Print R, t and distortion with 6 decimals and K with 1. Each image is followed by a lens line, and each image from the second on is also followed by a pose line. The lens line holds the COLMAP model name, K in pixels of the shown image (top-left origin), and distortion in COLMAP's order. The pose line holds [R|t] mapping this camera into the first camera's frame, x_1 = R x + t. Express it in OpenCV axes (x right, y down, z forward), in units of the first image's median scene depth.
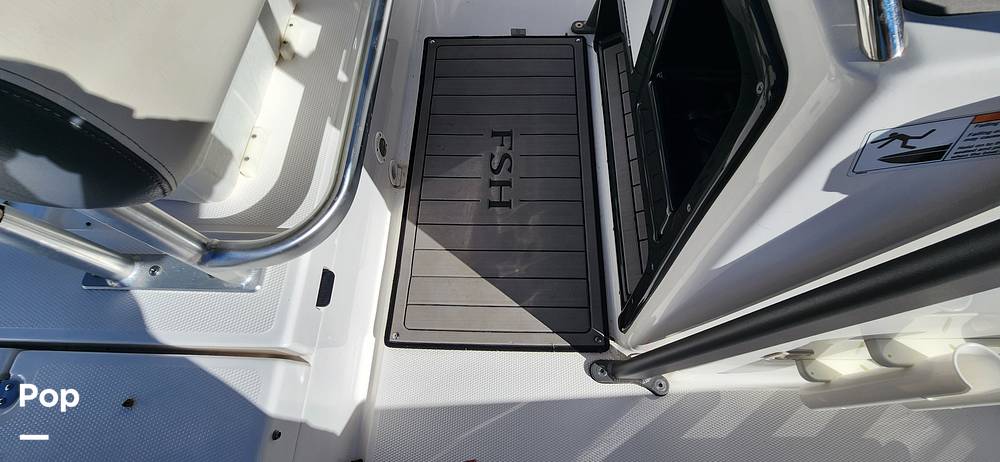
lens RADIAL K [[411.2, 0, 499.8], [0, 411.2, 235.8], [0, 0, 1]] dist [0.000154, -0.000530]
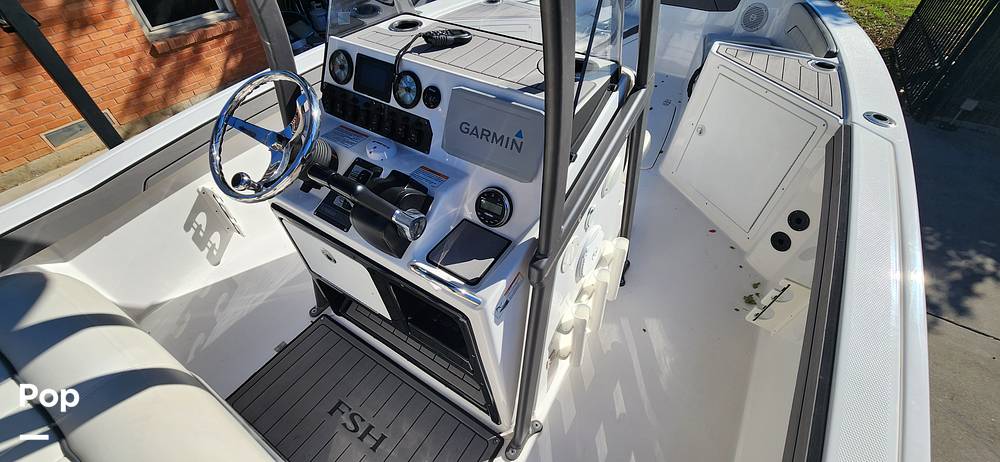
lens RADIAL K [[411.2, 0, 499.8], [0, 411.2, 235.8], [0, 0, 1]] dist [0.000154, -0.000530]
pose [[0.533200, -0.586005, 0.610161, -0.200944], [0.776635, 0.625058, -0.078364, -0.081396], [-0.335464, 0.515656, 0.788392, -0.516732]]
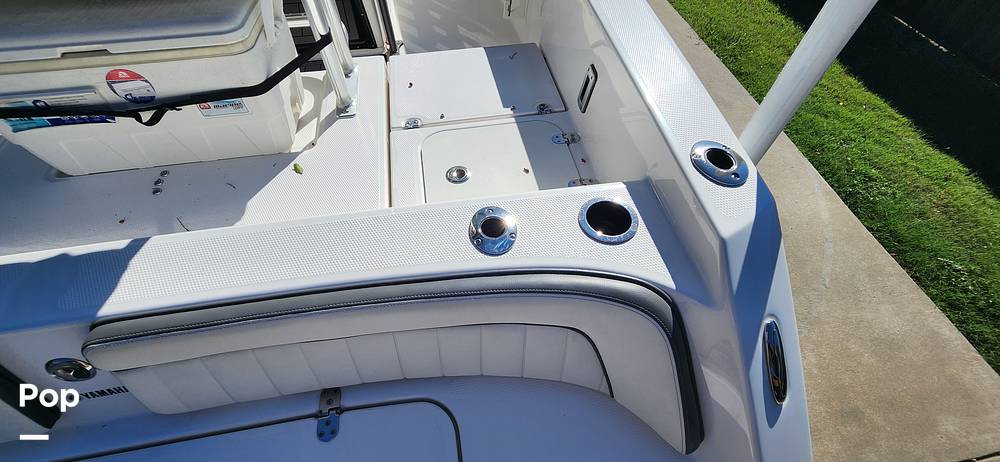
lens RADIAL K [[411.2, 0, 499.8], [0, 411.2, 235.8], [0, 0, 1]] dist [0.000154, -0.000530]
pose [[-0.204025, -0.765718, 0.609959, -1.596683], [0.896881, 0.103543, 0.429981, -0.016679], [-0.392401, 0.634788, 0.665632, -0.085707]]
